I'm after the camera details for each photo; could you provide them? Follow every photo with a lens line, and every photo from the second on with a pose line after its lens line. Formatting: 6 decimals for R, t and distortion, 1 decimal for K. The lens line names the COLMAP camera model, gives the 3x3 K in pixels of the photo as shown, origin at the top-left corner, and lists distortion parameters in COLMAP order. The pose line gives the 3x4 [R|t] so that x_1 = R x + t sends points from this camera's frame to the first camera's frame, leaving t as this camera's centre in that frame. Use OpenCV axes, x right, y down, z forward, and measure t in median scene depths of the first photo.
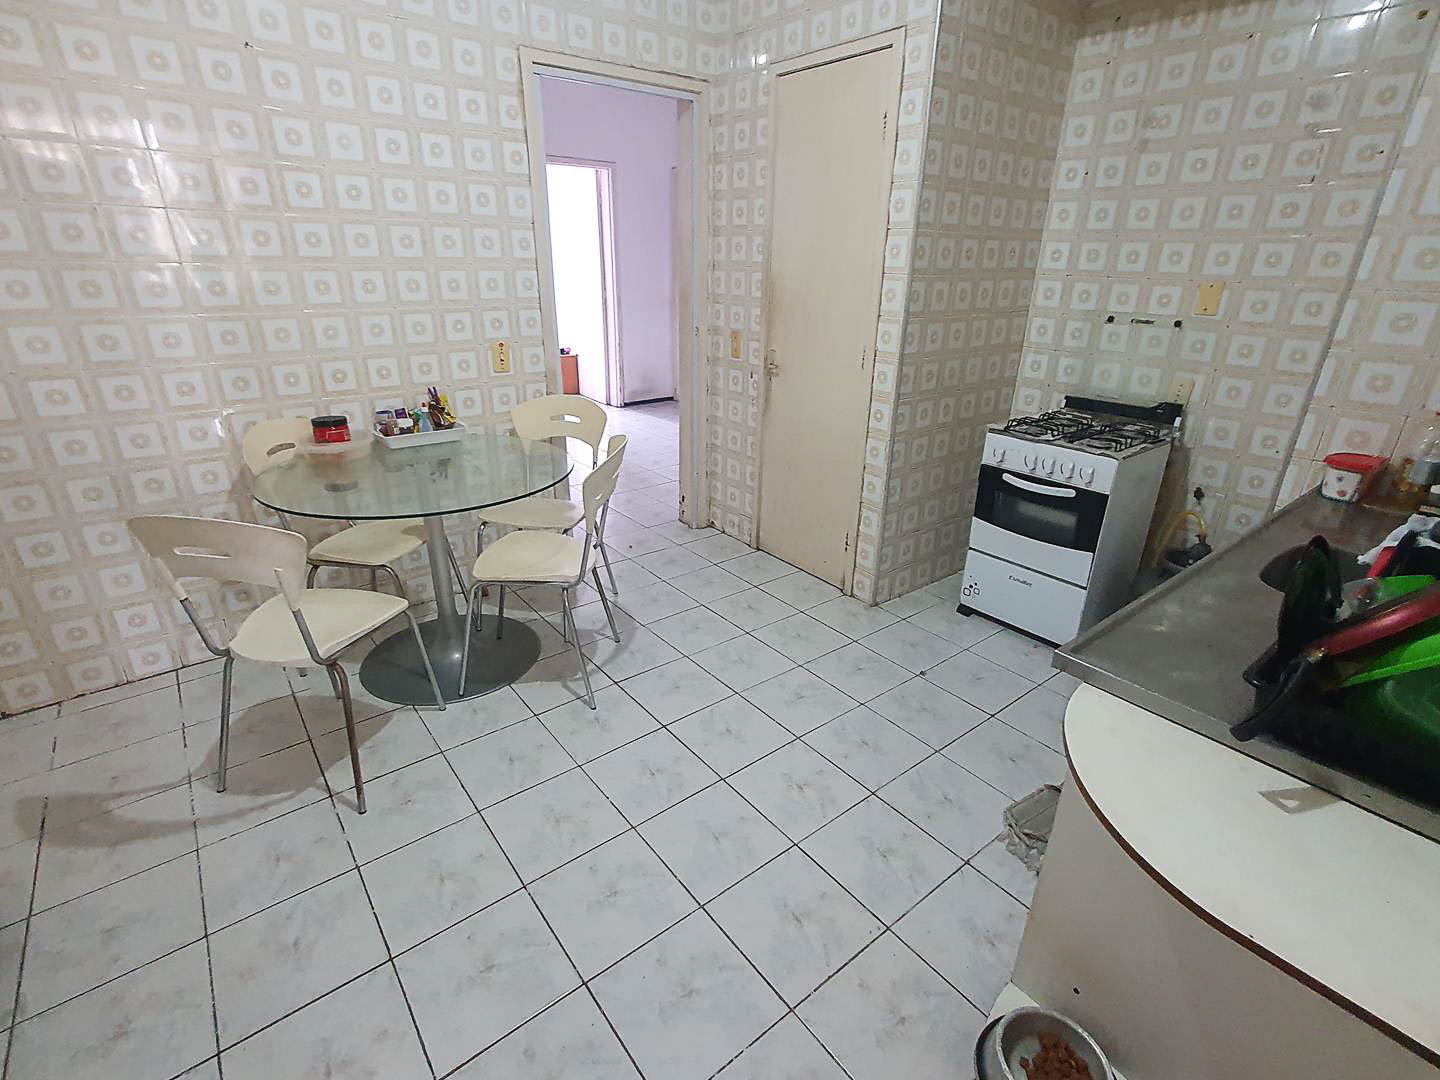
lens RADIAL K [[691.3, 0, 723.3], [0, 691.3, 543.2], [0, 0, 1]] dist [-0.006527, 0.007930]
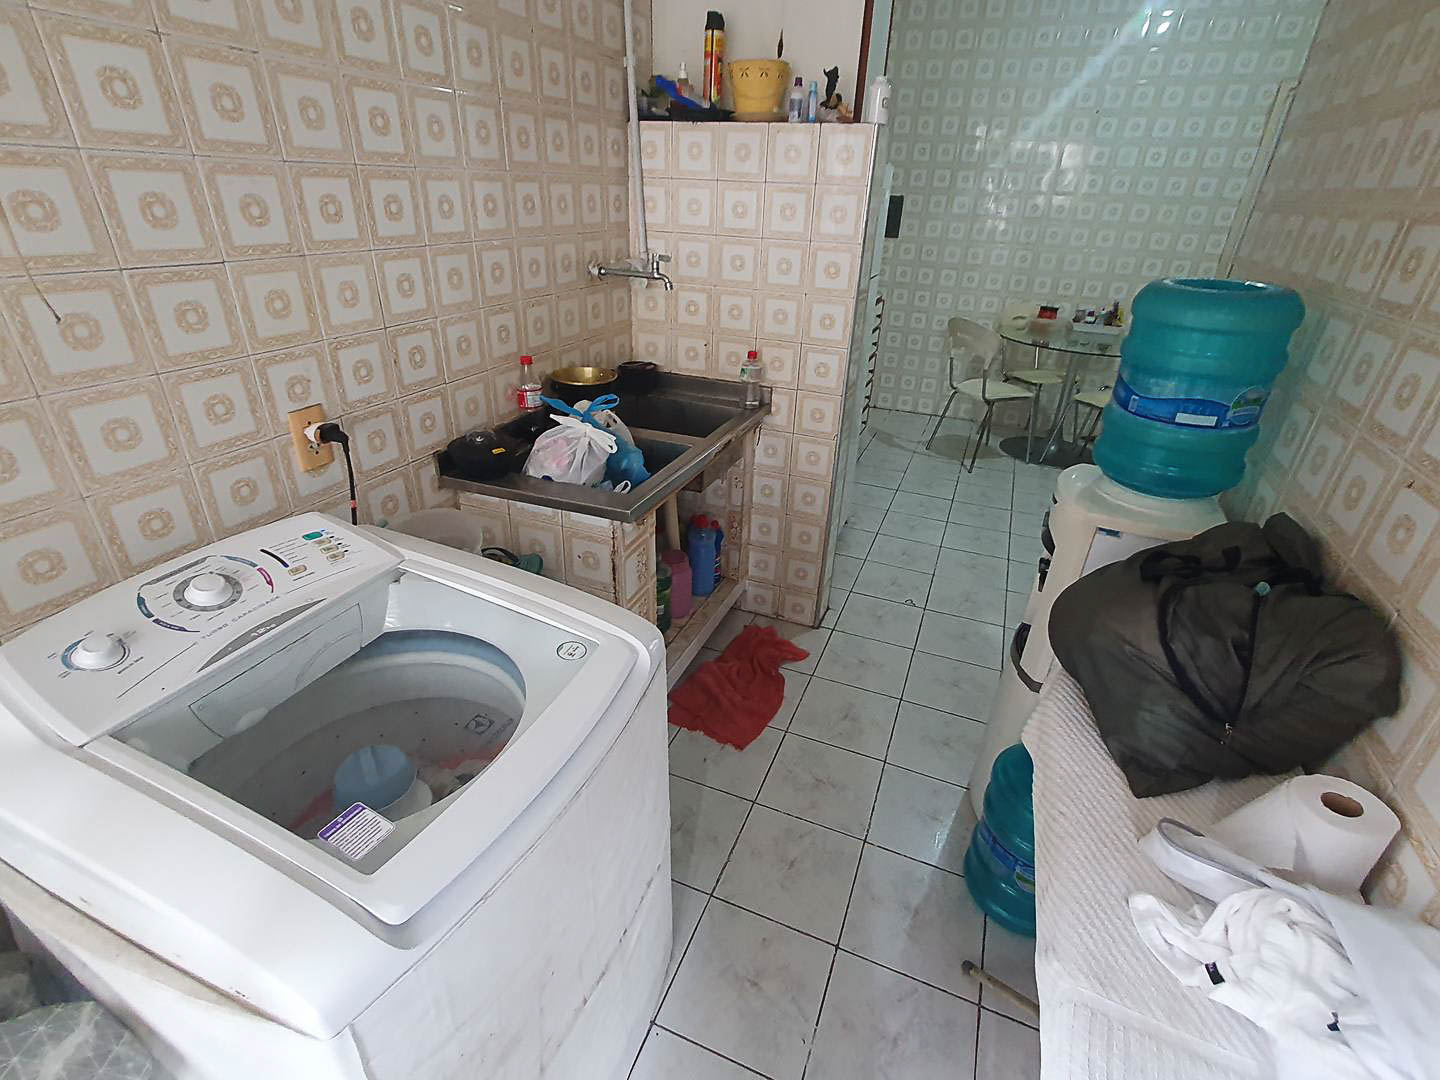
lens RADIAL K [[691.3, 0, 714.0], [0, 691.3, 548.1], [0, 0, 1]] dist [-0.006527, 0.007930]
pose [[0.484364, 0.407023, -0.774419, 0.676604], [-0.365707, 0.898335, 0.243419, 0.273847], [0.794764, 0.165307, 0.583972, -0.686810]]
